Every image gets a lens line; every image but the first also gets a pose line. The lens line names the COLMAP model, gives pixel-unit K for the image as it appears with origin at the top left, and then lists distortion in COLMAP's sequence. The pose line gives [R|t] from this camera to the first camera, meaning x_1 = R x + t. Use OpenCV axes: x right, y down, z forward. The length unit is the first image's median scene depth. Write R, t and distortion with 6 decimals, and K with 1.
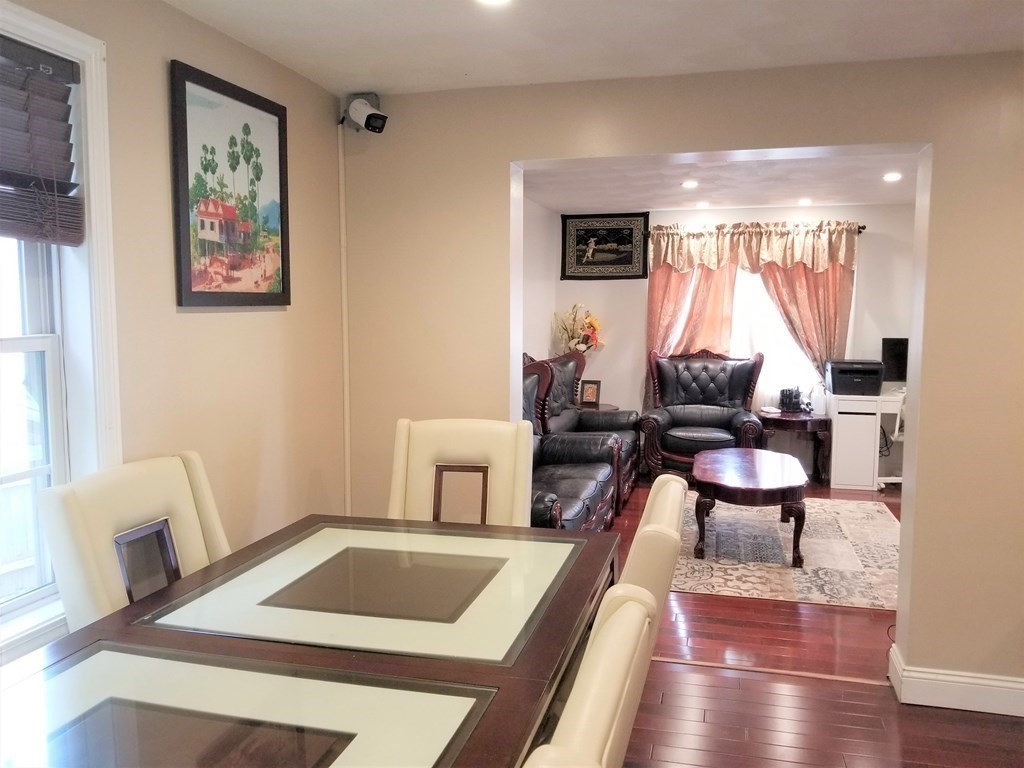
lens RADIAL K [[801.9, 0, 507.1], [0, 801.9, 383.0], [0, 0, 1]] dist [0.030240, -0.048573]
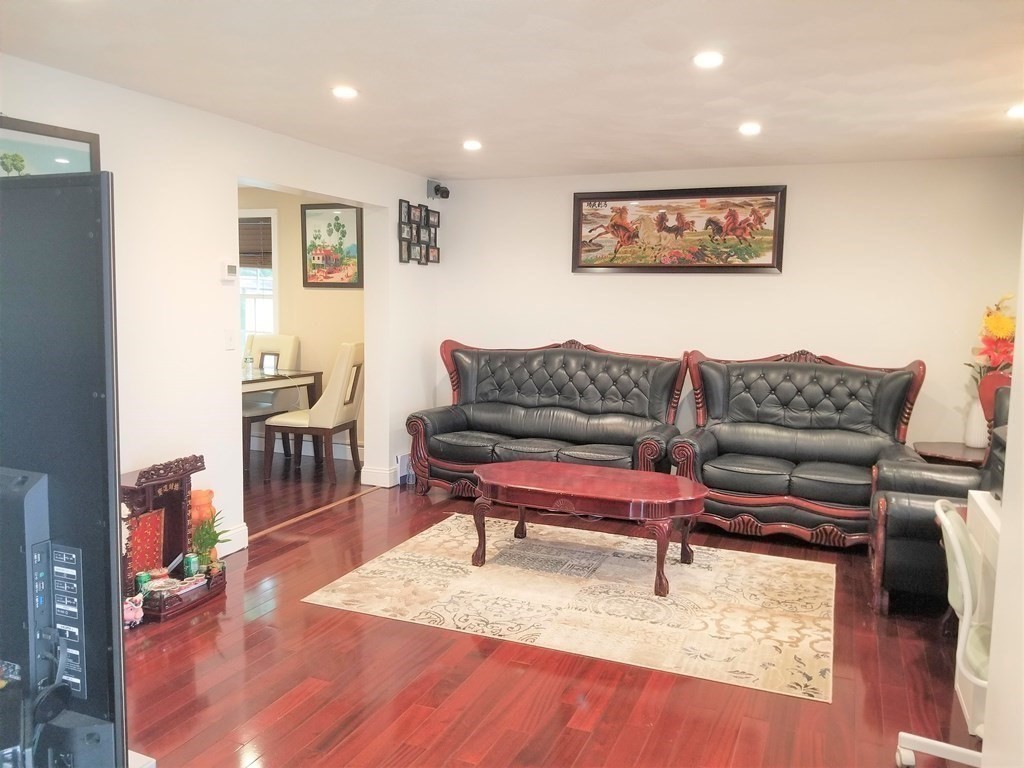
lens RADIAL K [[801.9, 0, 517.6], [0, 801.9, 380.2], [0, 0, 1]] dist [0.030240, -0.048573]
pose [[-0.129726, 0.115226, -0.984832, 0.998704], [-0.107764, 0.985703, 0.129523, -0.092789], [0.985677, 0.122932, -0.115454, 0.886516]]
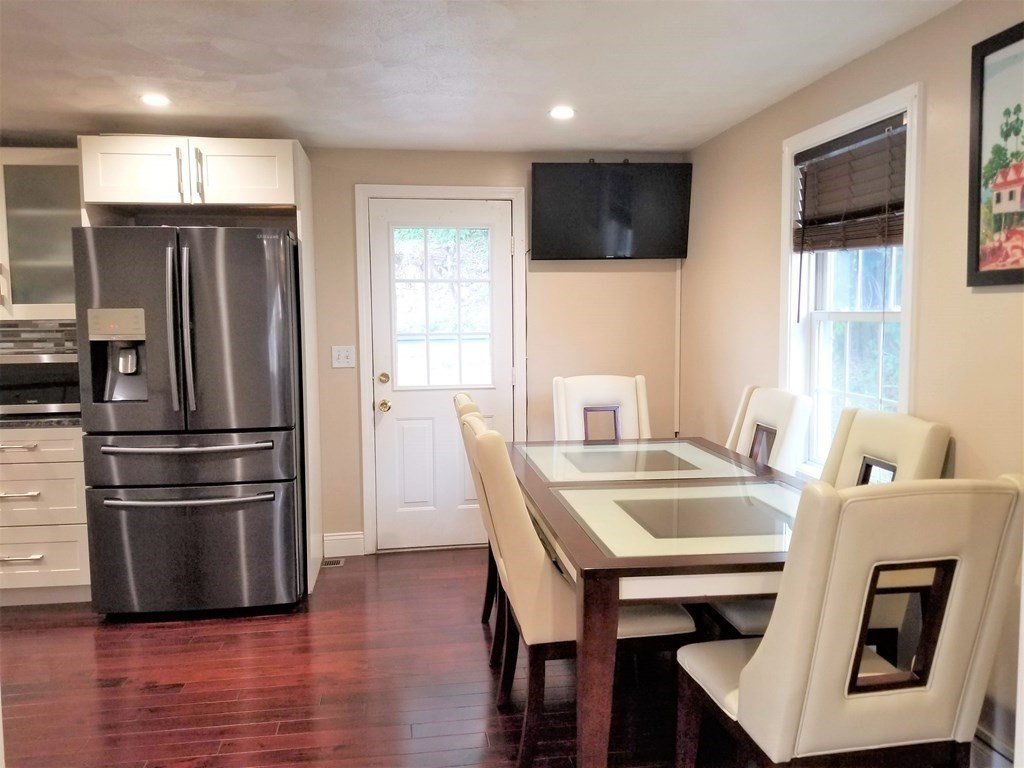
lens RADIAL K [[801.9, 0, 511.6], [0, 801.9, 380.7], [0, 0, 1]] dist [0.030240, -0.048573]
pose [[-0.921890, 0.054041, -0.383665, 0.217926], [-0.018081, 0.983146, 0.181927, -0.063193], [0.387030, 0.174654, -0.905375, 0.709630]]
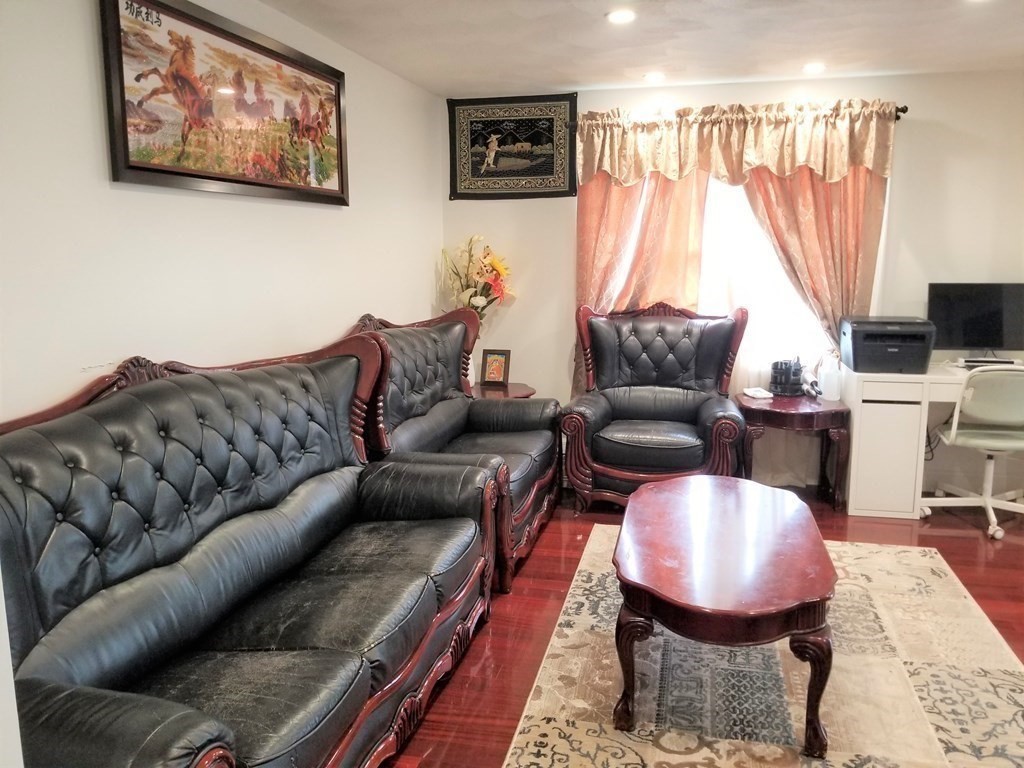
lens RADIAL K [[801.9, 0, 521.6], [0, 801.9, 382.4], [0, 0, 1]] dist [0.030240, -0.048573]
pose [[0.999164, -0.015985, 0.037616, 0.128792], [0.013227, 0.997285, 0.072446, -0.031586], [-0.038672, -0.071888, 0.996663, 0.412853]]
